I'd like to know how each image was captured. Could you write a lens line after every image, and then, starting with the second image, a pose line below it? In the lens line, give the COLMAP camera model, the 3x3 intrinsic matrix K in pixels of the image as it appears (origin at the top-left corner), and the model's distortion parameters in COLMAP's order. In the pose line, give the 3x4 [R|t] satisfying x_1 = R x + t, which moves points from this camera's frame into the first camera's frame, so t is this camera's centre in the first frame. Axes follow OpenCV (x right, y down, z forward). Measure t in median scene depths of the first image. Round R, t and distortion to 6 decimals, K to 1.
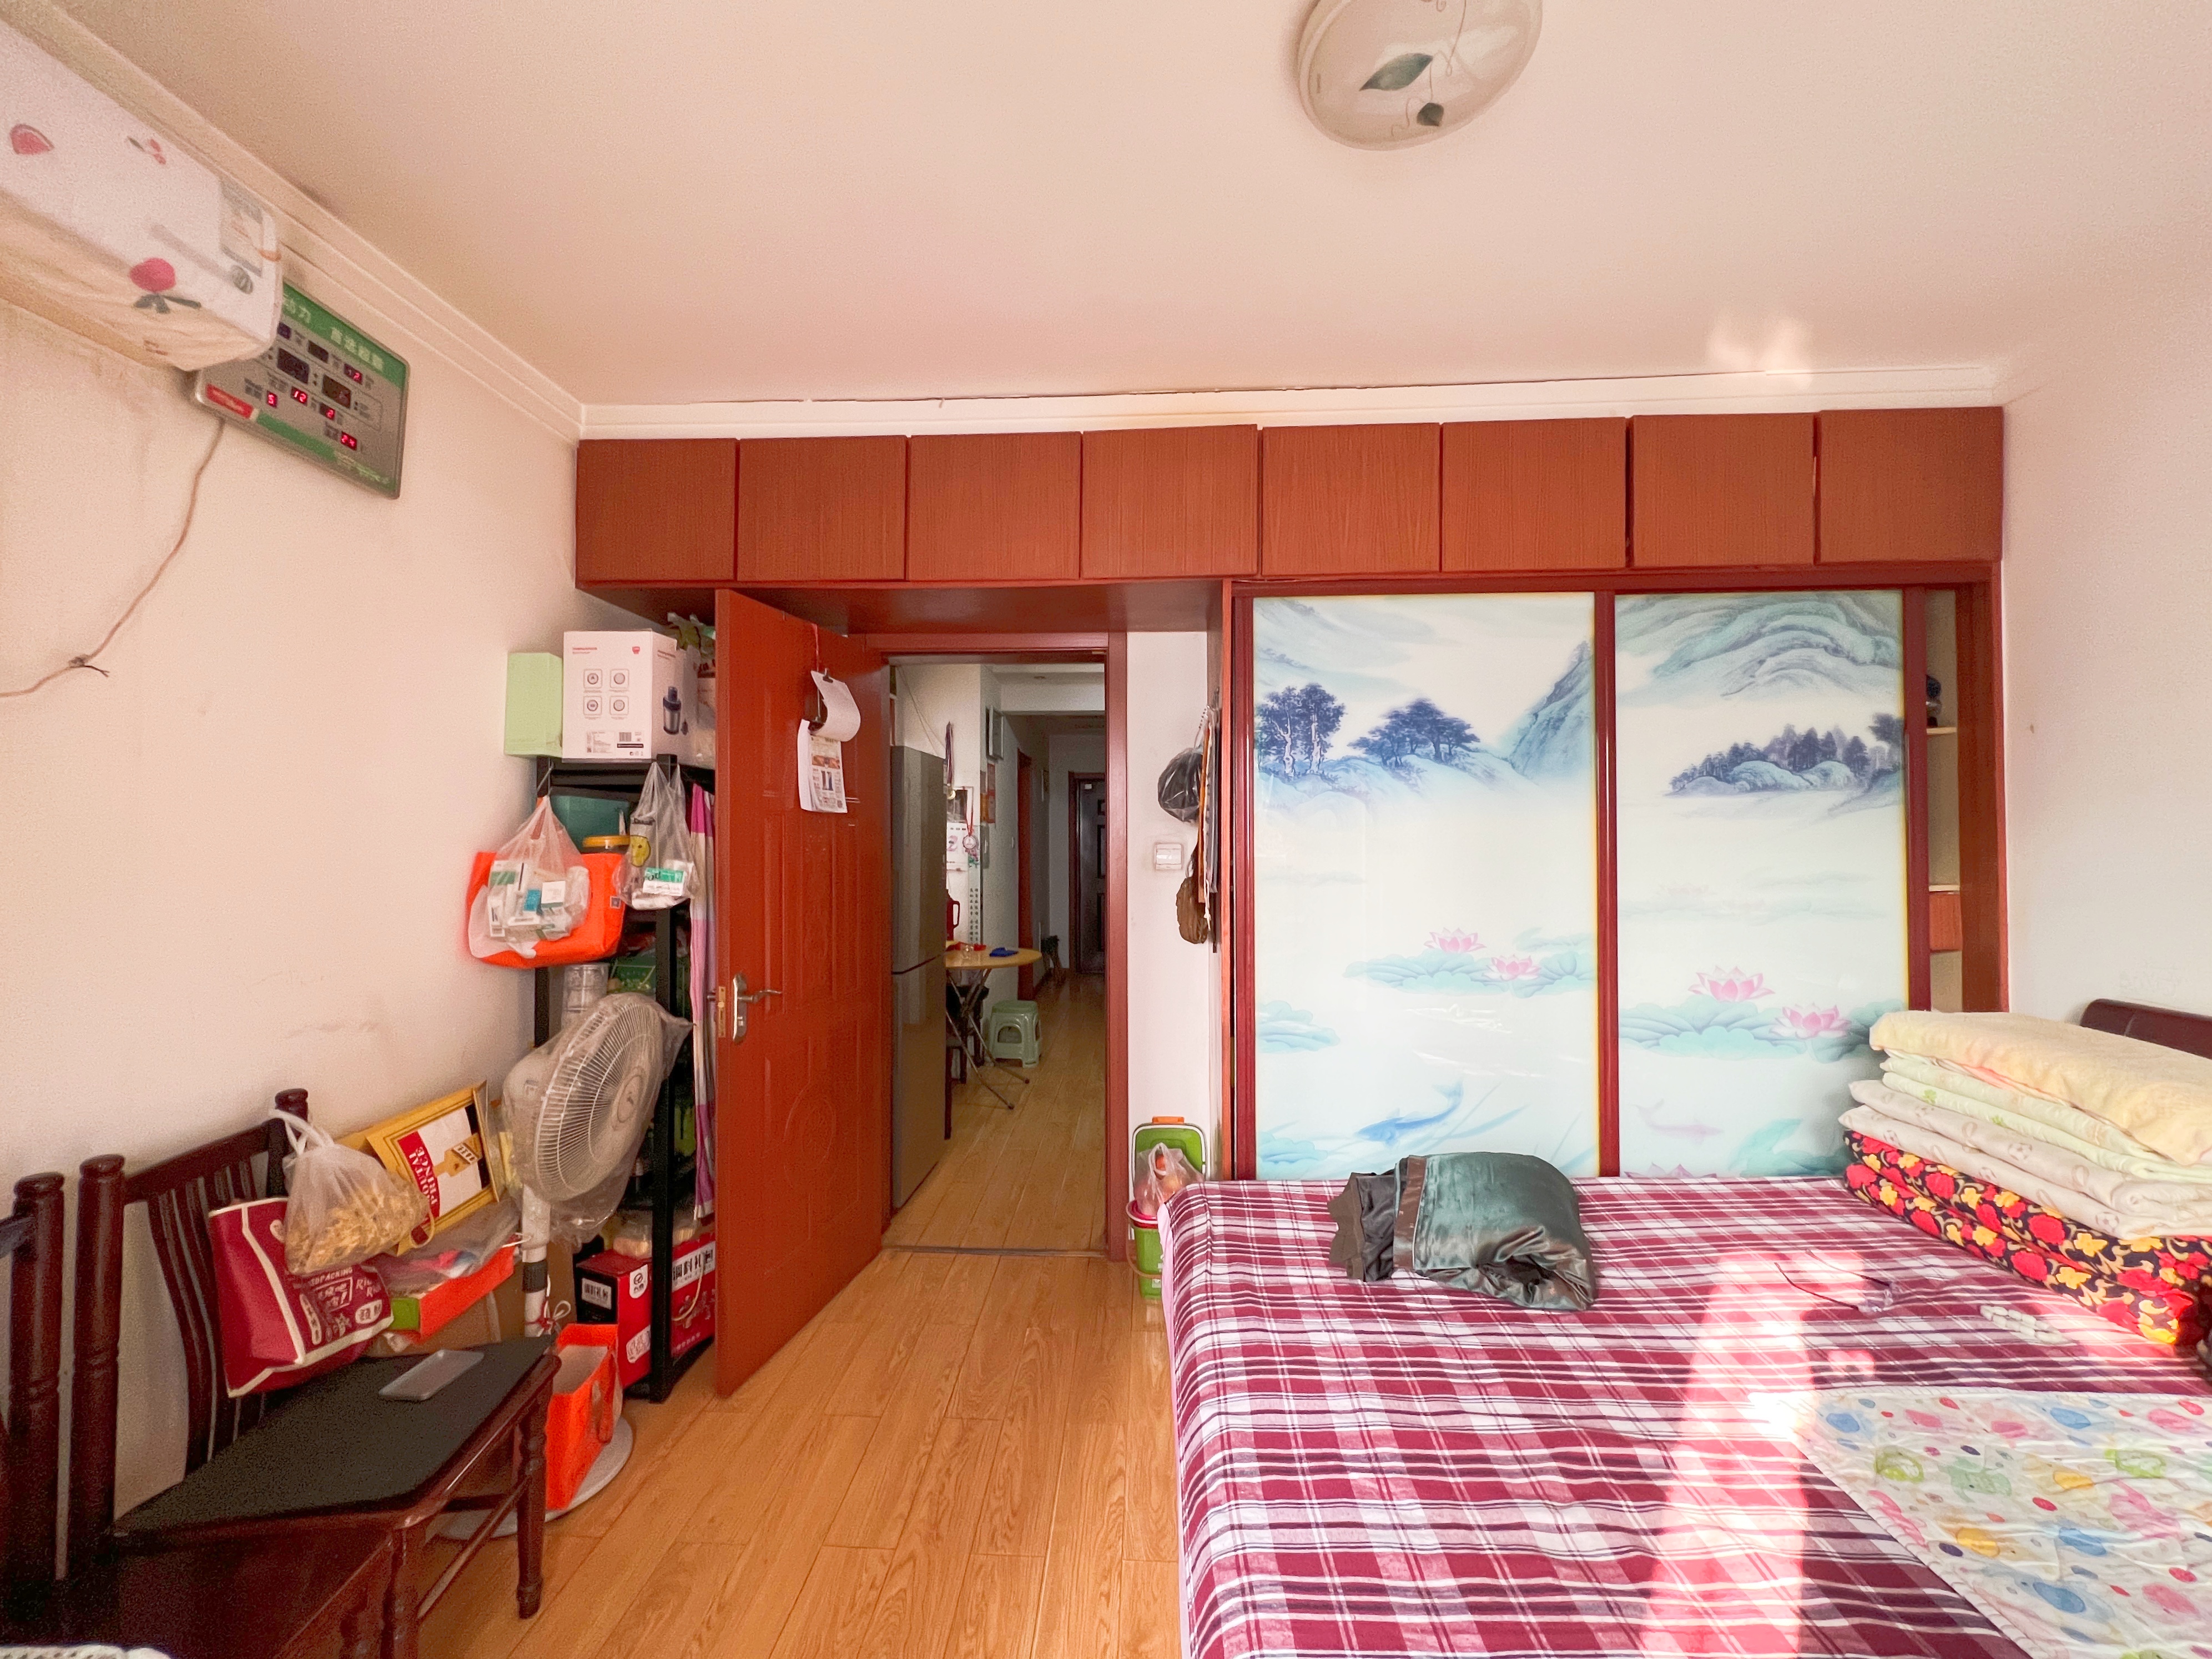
lens RADIAL K [[892.3, 0, 1106.0], [0, 892.3, 829.5], [0, 0, 1]] dist [0.001023, 0.000151]
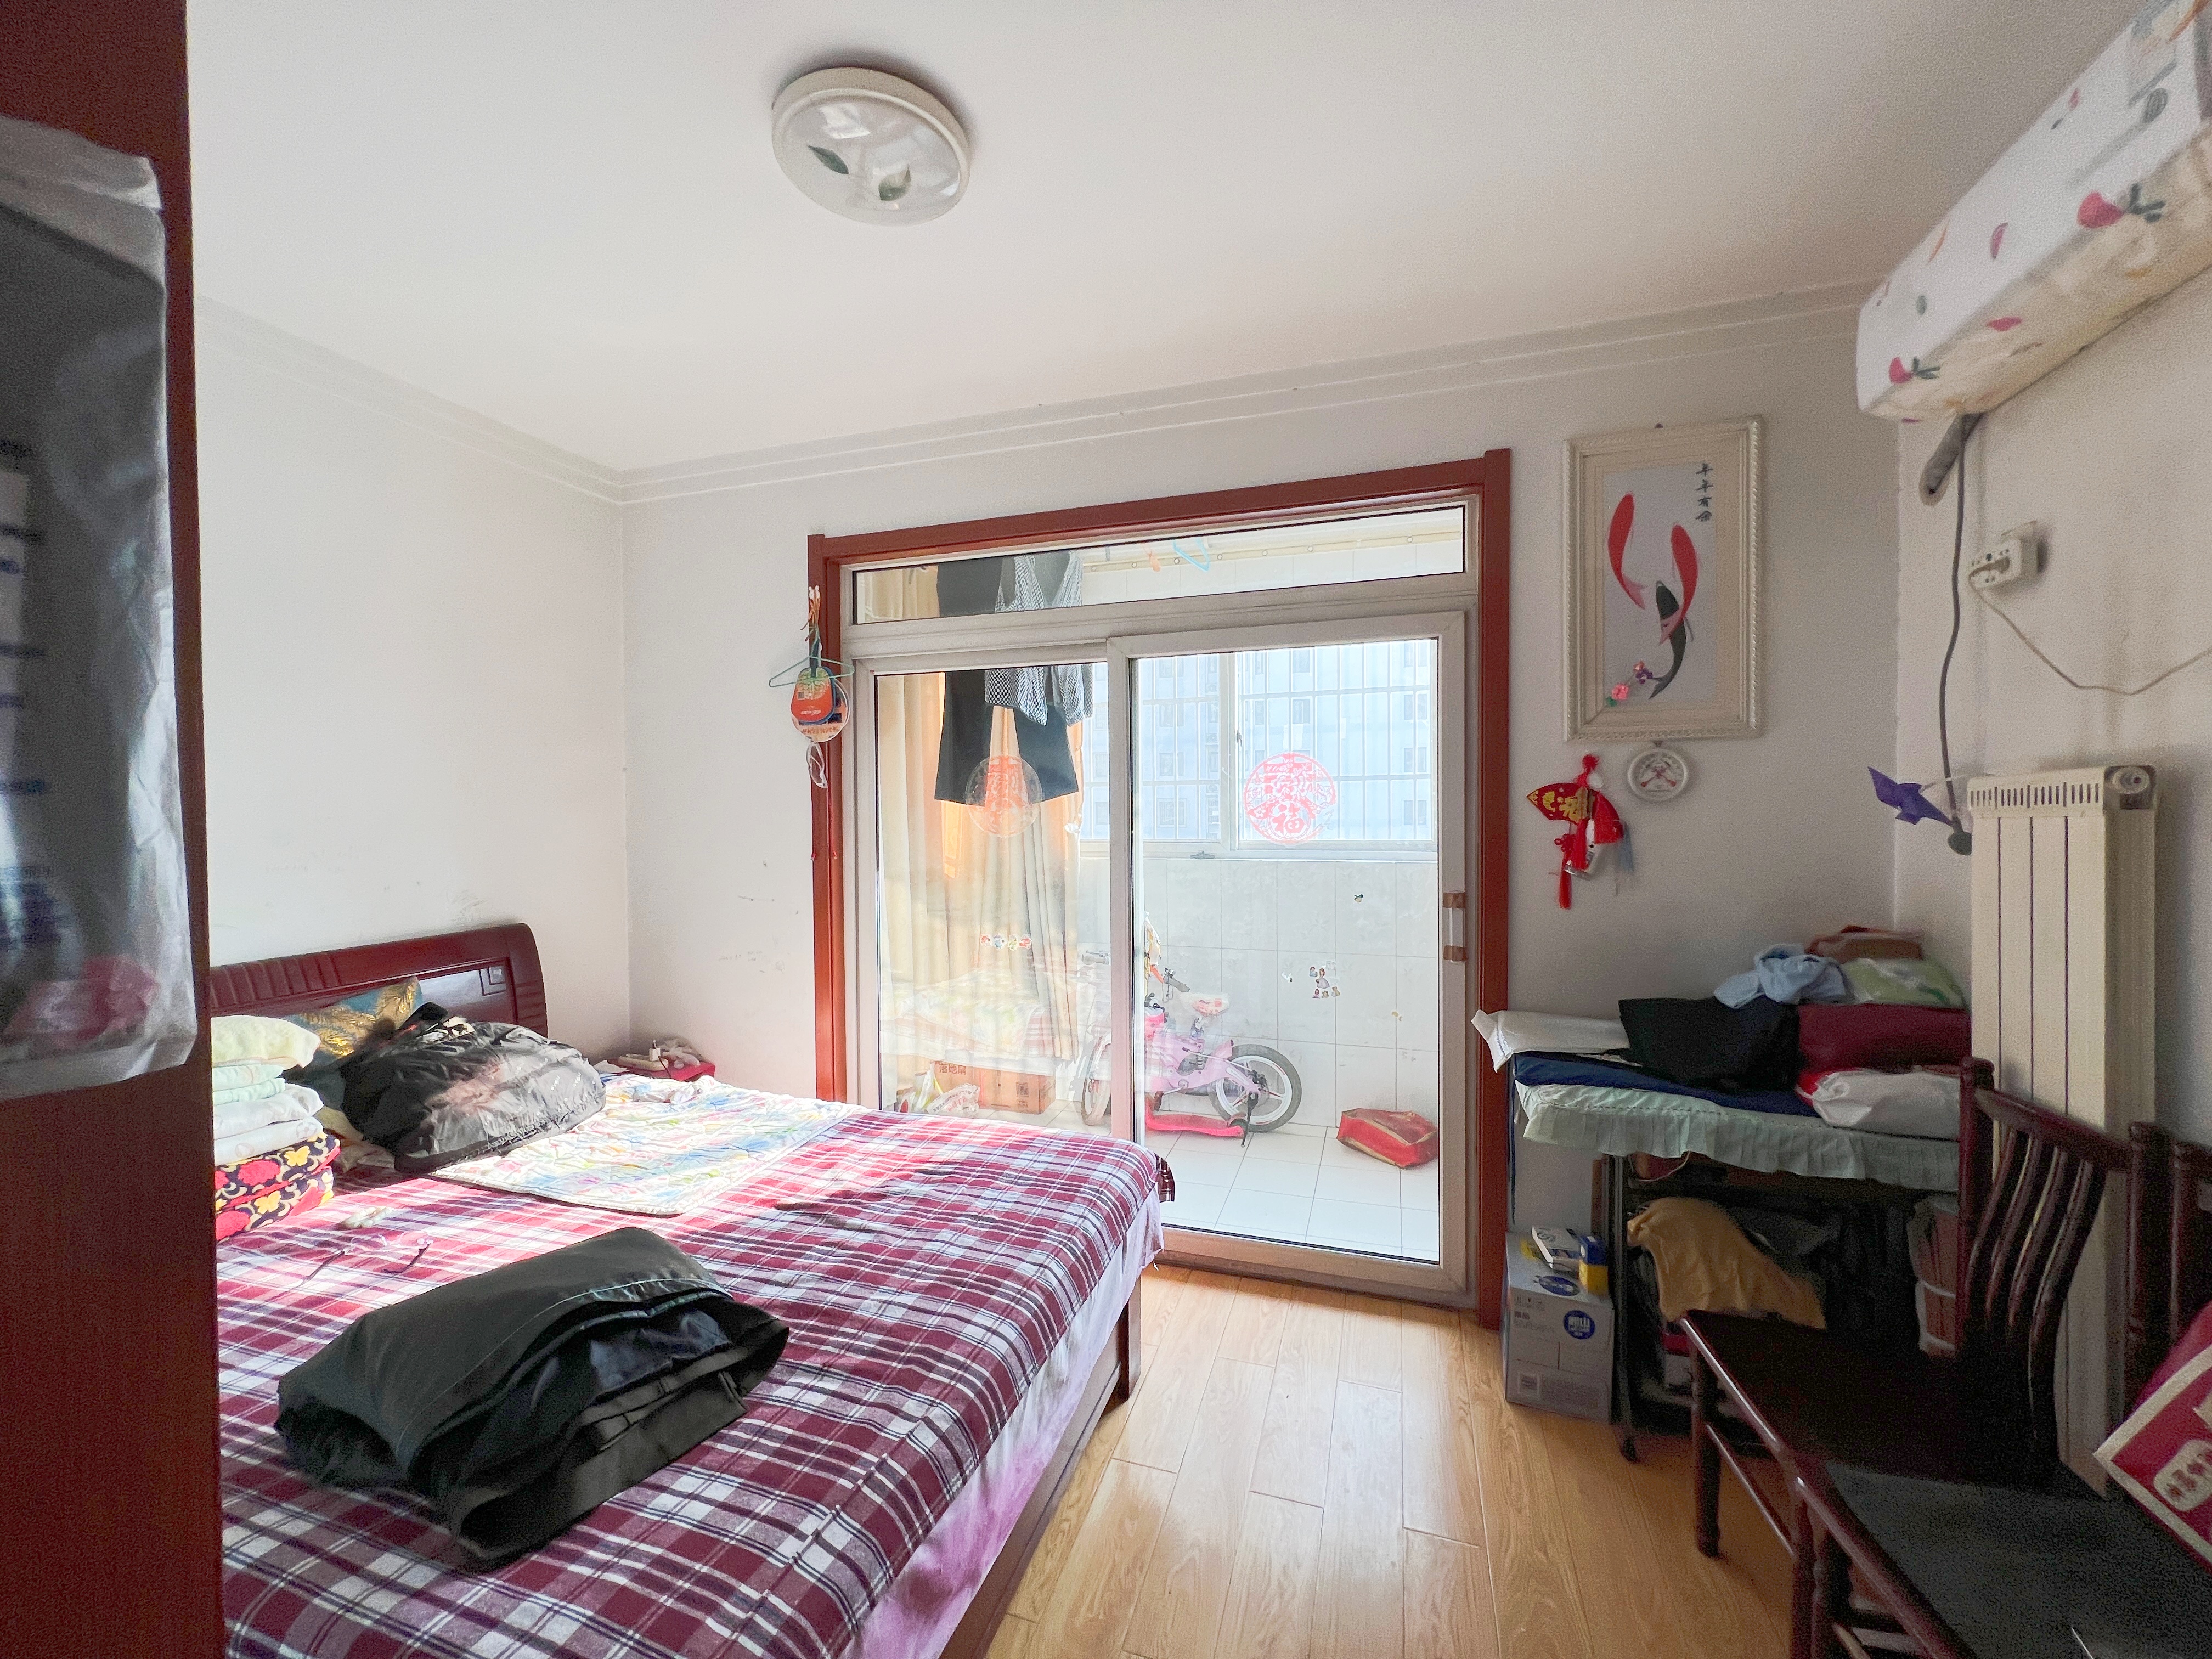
lens RADIAL K [[880.2, 0, 1106.0], [0, 880.2, 829.5], [0, 0, 1]] dist [-0.001314, 0.000144]
pose [[-0.963899, 0.001028, 0.266266, -0.151397], [0.004992, 0.999887, 0.014214, 0.012989], [-0.266221, 0.015030, -0.963795, 1.158921]]
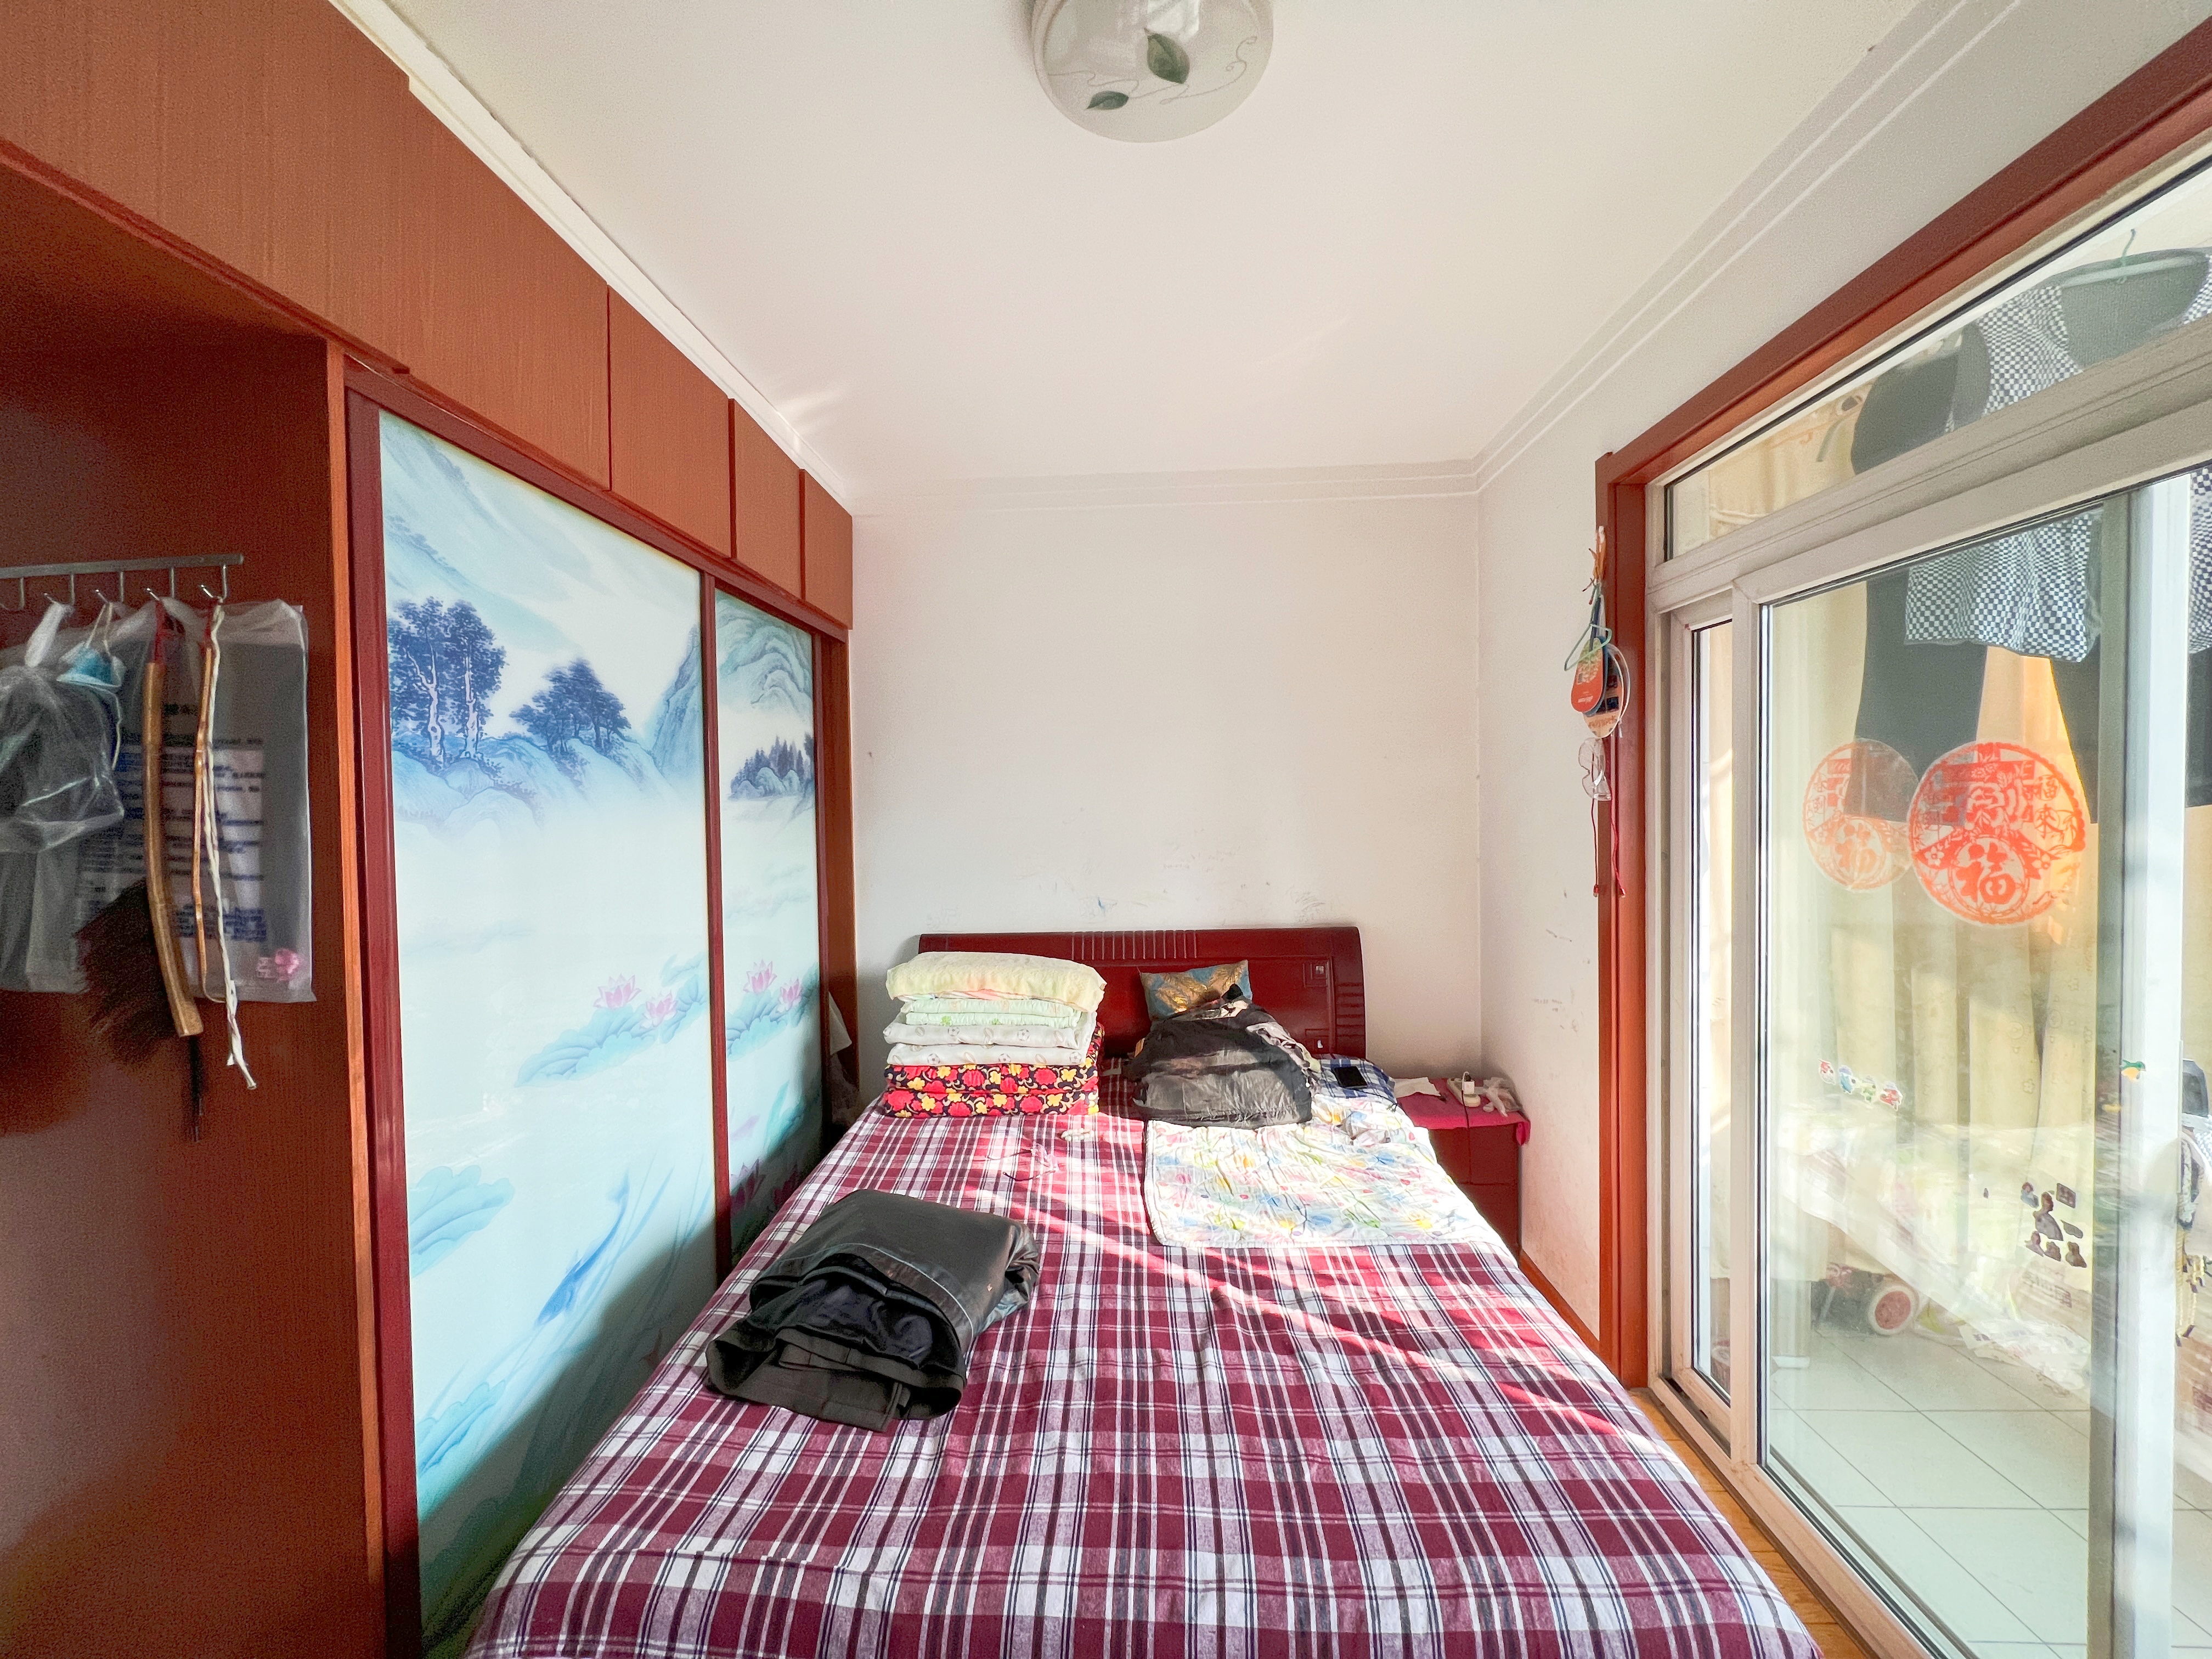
lens RADIAL K [[880.2, 0, 1106.0], [0, 880.2, 829.5], [0, 0, 1]] dist [-0.001314, 0.000144]
pose [[-0.005788, -0.030128, 0.999529, -0.346951], [0.007417, 0.999517, 0.030171, -0.030824], [-0.999956, 0.007588, -0.005562, 0.592562]]
